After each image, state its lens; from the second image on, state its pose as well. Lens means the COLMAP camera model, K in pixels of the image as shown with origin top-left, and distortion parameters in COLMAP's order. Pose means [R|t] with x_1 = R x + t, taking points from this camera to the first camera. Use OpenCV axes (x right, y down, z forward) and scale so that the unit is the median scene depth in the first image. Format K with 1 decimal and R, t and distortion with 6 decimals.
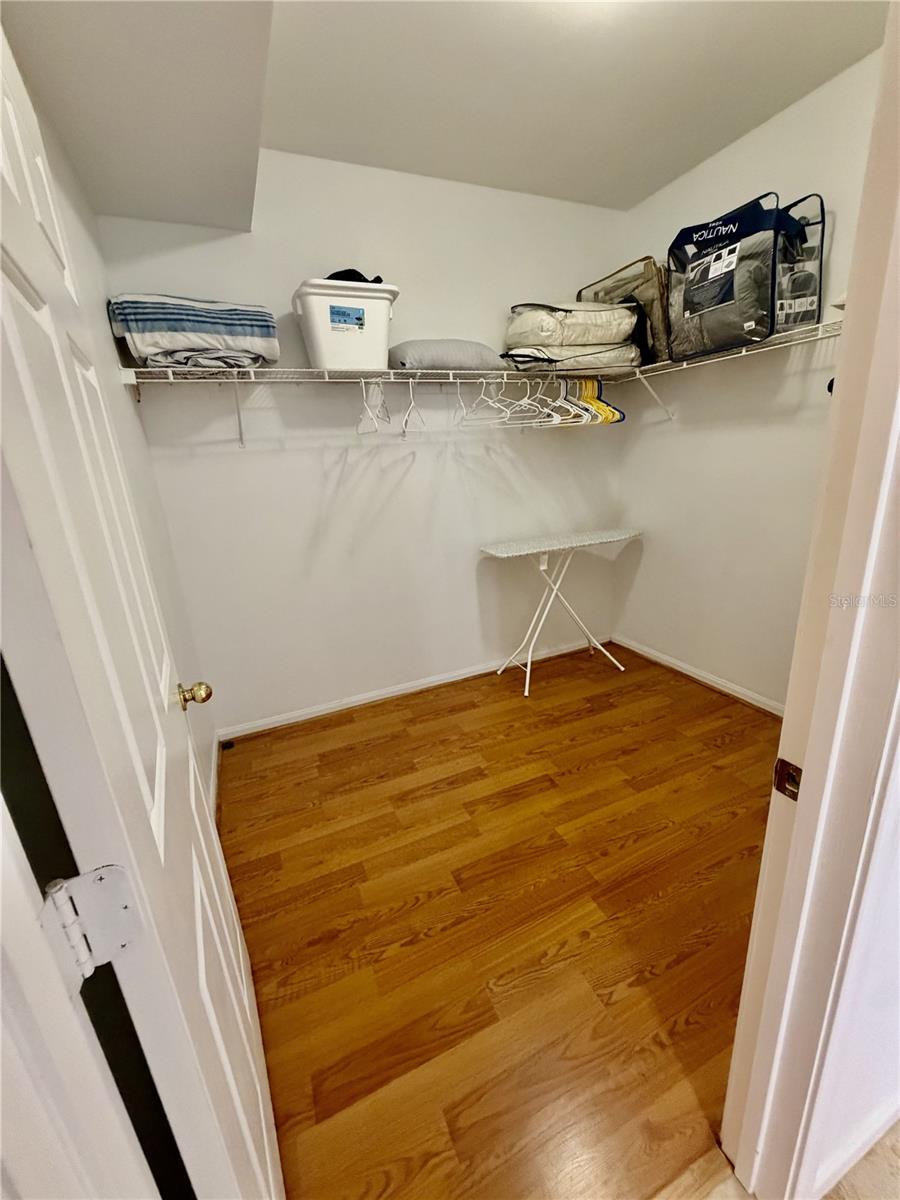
lens RADIAL K [[478.8, 0, 453.0], [0, 478.8, 597.9], [0, 0, 1]] dist [0.000073, 0.000049]
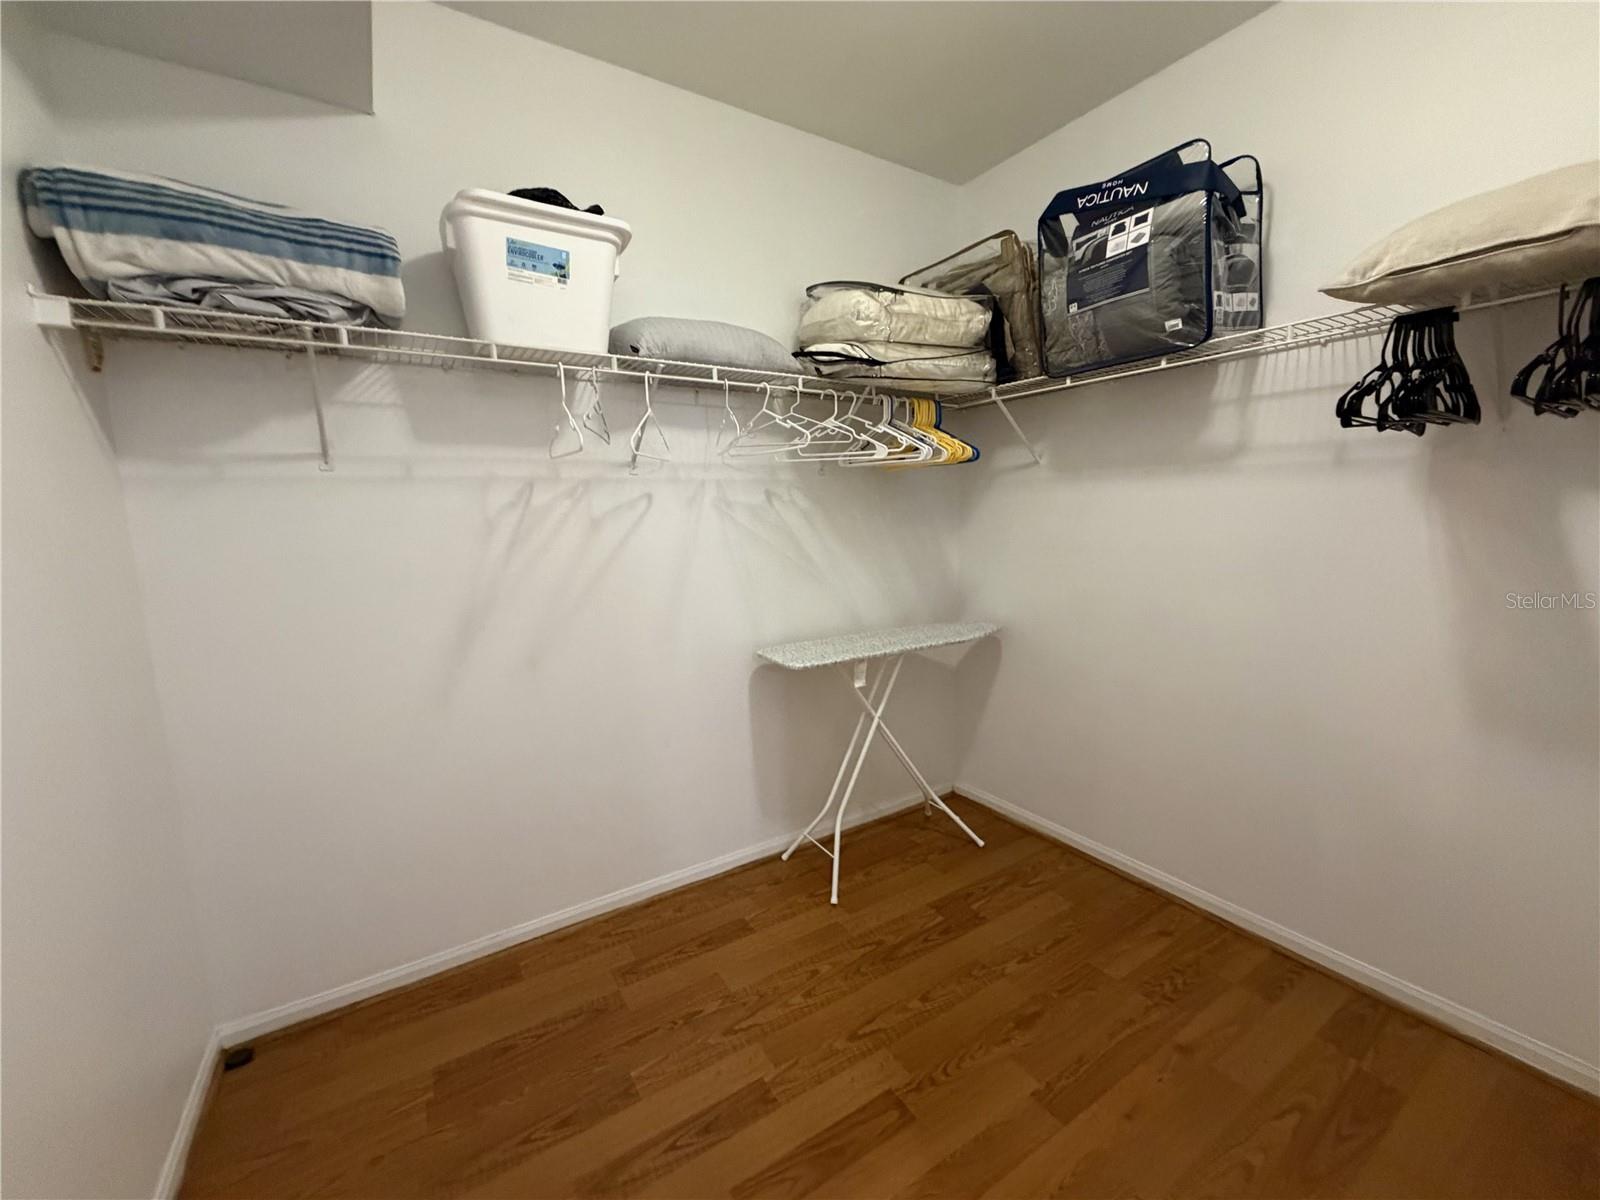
lens RADIAL K [[638.4, 0, 796.9], [0, 638.4, 599.2], [0, 0, 1]] dist [0.000073, 0.000049]
pose [[0.988965, 0.015903, 0.147291, -0.015793], [0.007446, 0.987630, -0.156628, -0.050627], [-0.147960, 0.155997, 0.976613, 0.230469]]
